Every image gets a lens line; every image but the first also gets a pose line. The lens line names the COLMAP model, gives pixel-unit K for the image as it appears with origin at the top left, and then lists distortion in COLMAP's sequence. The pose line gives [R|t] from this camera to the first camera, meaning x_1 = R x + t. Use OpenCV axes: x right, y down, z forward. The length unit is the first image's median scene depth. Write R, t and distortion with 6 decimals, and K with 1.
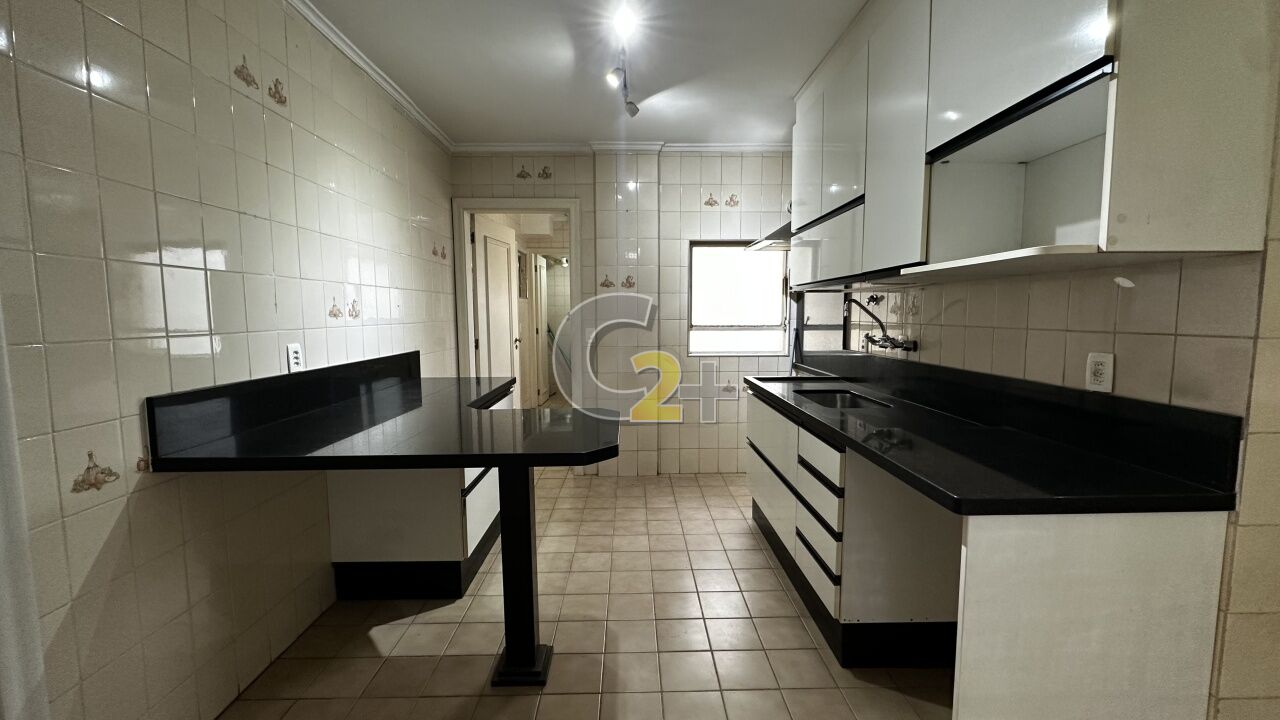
lens RADIAL K [[514.4, 0, 638.6], [0, 514.4, 356.2], [0, 0, 1]] dist [-0.000235, 0.000135]
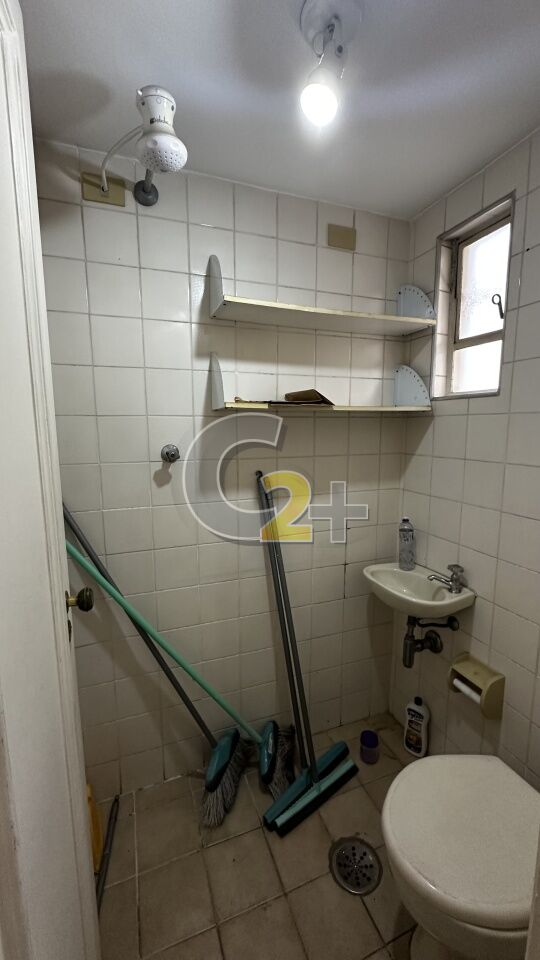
lens RADIAL K [[385.8, 0, 268.0], [0, 385.8, 484.1], [0, 0, 1]] dist [-0.000235, 0.000135]
pose [[0.945857, -0.046170, 0.321282, -0.161409], [0.030802, 0.998132, 0.052755, -0.083034], [-0.323118, -0.040003, 0.945513, 0.898990]]
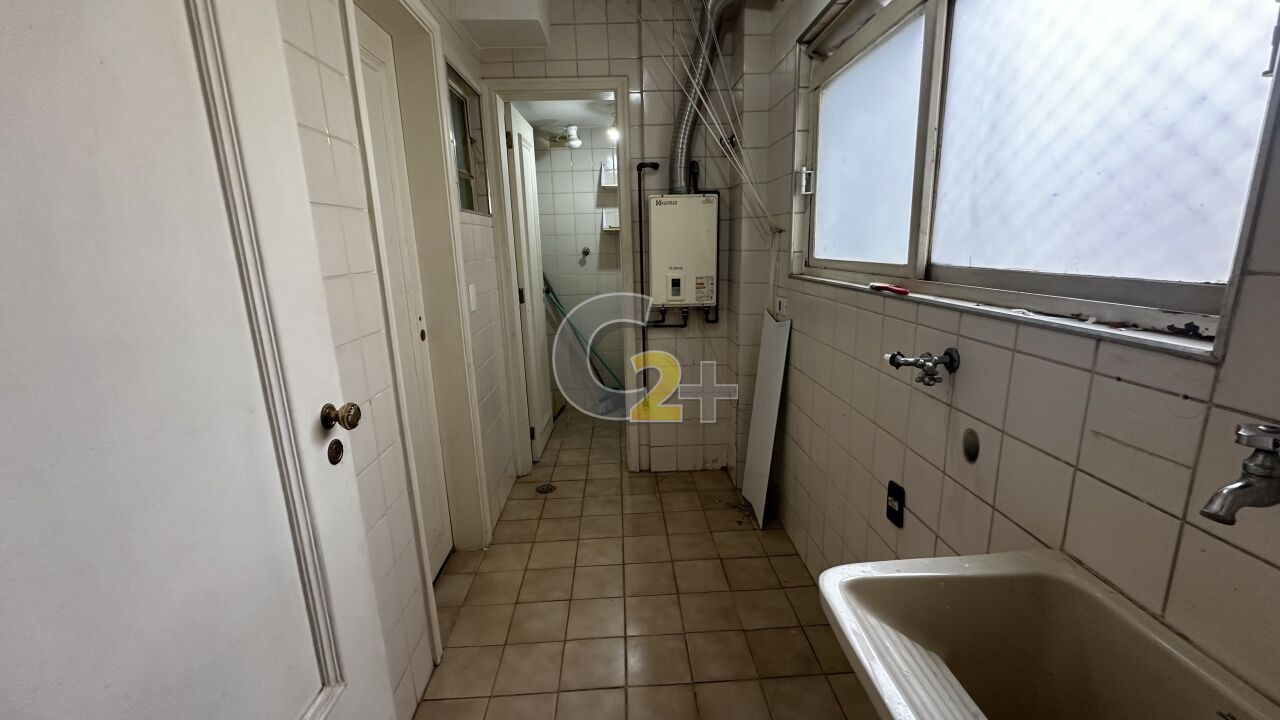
lens RADIAL K [[514.4, 0, 644.8], [0, 514.4, 356.4], [0, 0, 1]] dist [-0.000235, 0.000135]
pose [[0.999423, -0.026165, 0.021674, -0.099204], [0.023128, 0.991224, 0.130152, -0.048901], [-0.024889, -0.129575, 0.991257, 0.535106]]
